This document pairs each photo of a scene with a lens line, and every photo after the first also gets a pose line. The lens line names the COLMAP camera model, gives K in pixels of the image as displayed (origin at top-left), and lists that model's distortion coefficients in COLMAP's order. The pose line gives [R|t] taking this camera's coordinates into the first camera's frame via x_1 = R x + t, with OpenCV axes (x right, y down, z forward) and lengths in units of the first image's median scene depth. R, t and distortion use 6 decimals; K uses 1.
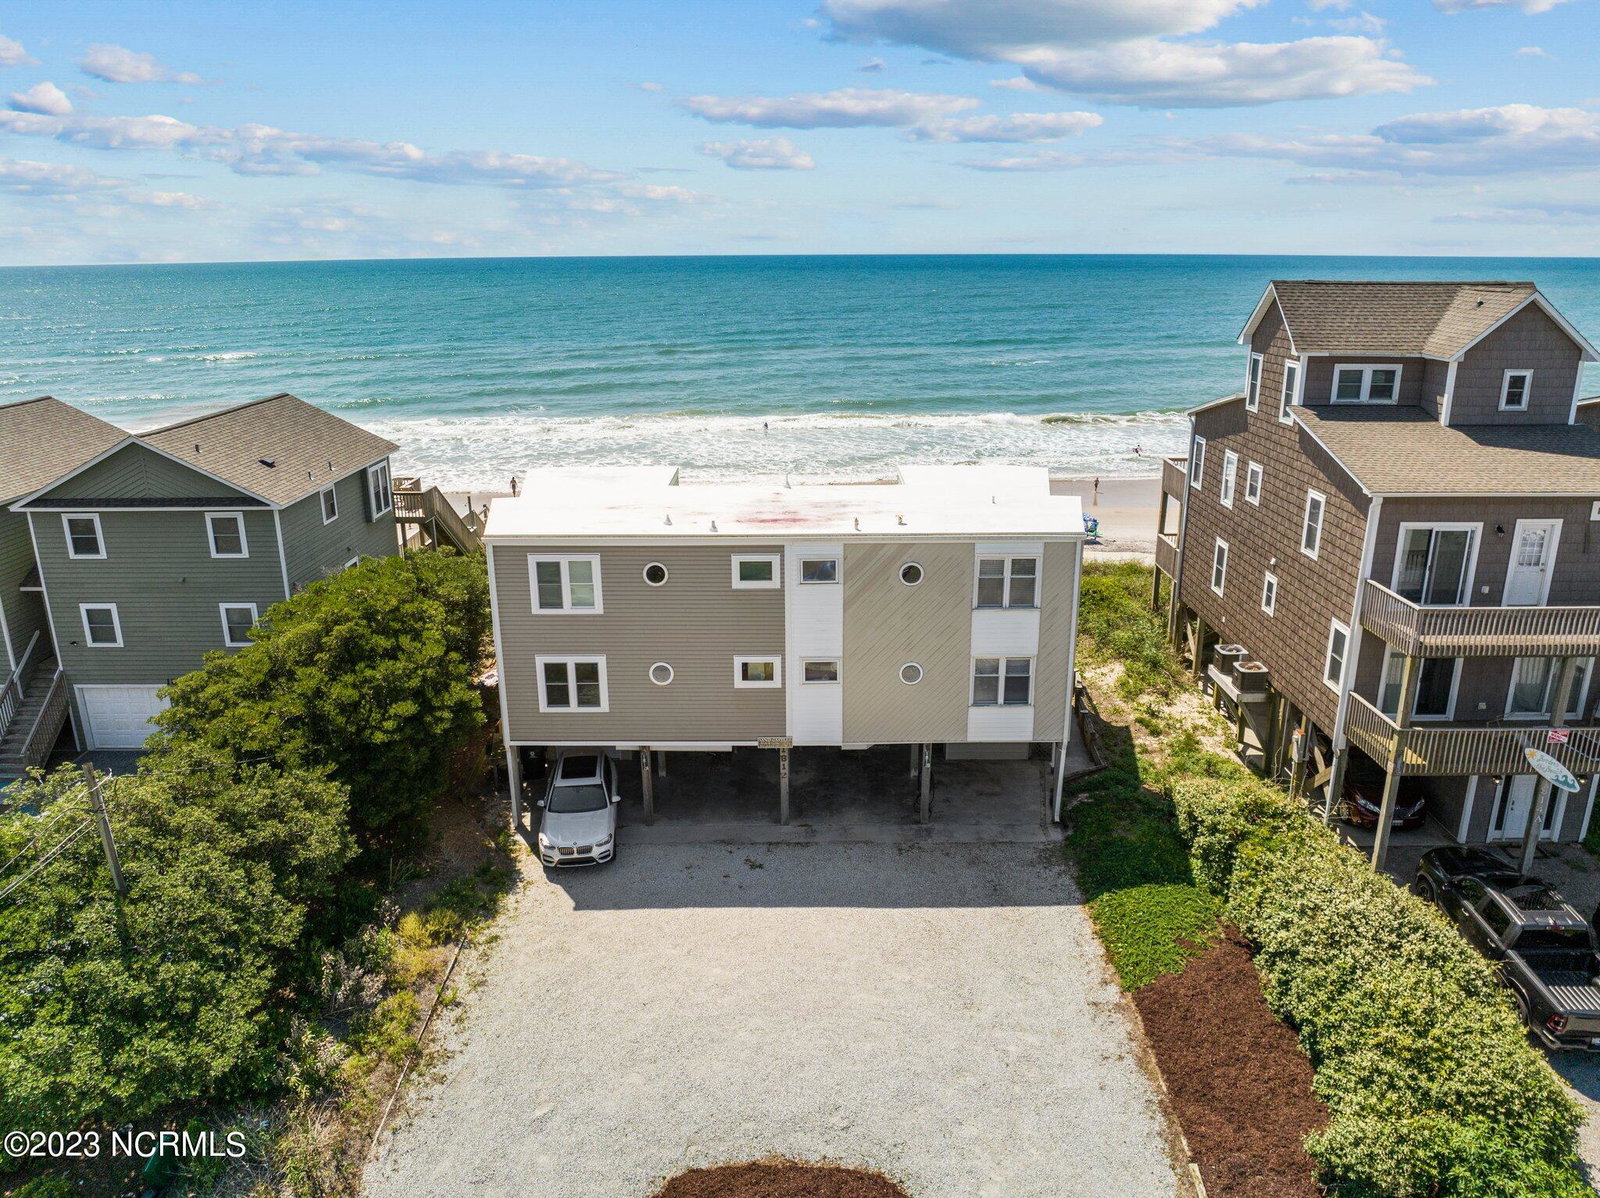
lens RADIAL K [[1141.4, 0, 800.0], [0, 1141.4, 599.0], [0, 0, 1]] dist [-0.082062, 0.054897]
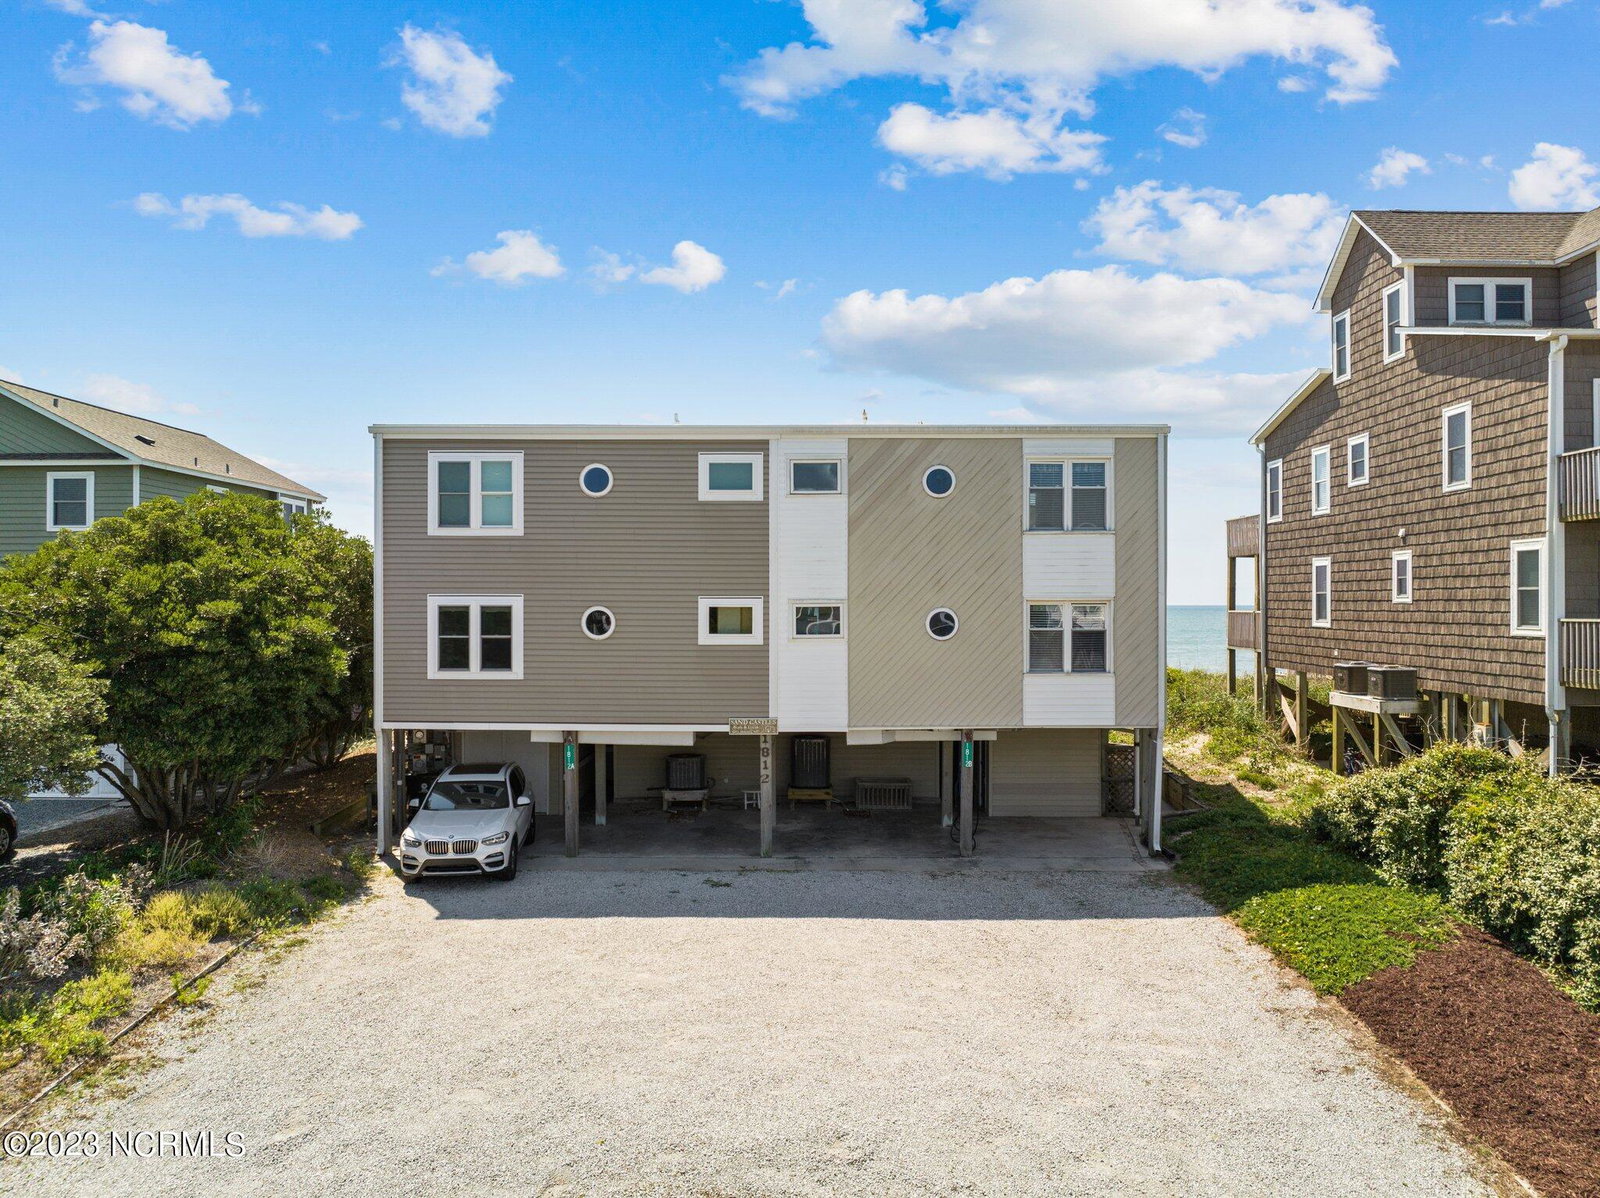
lens RADIAL K [[1141.4, 0, 800.0], [0, 1141.4, 599.0], [0, 0, 1]] dist [-0.082062, 0.054897]
pose [[0.999970, 0.005062, -0.005895, 0.011644], [-0.006598, 0.953866, -0.300161, 0.275702], [0.004103, 0.300191, 0.953870, 0.312316]]
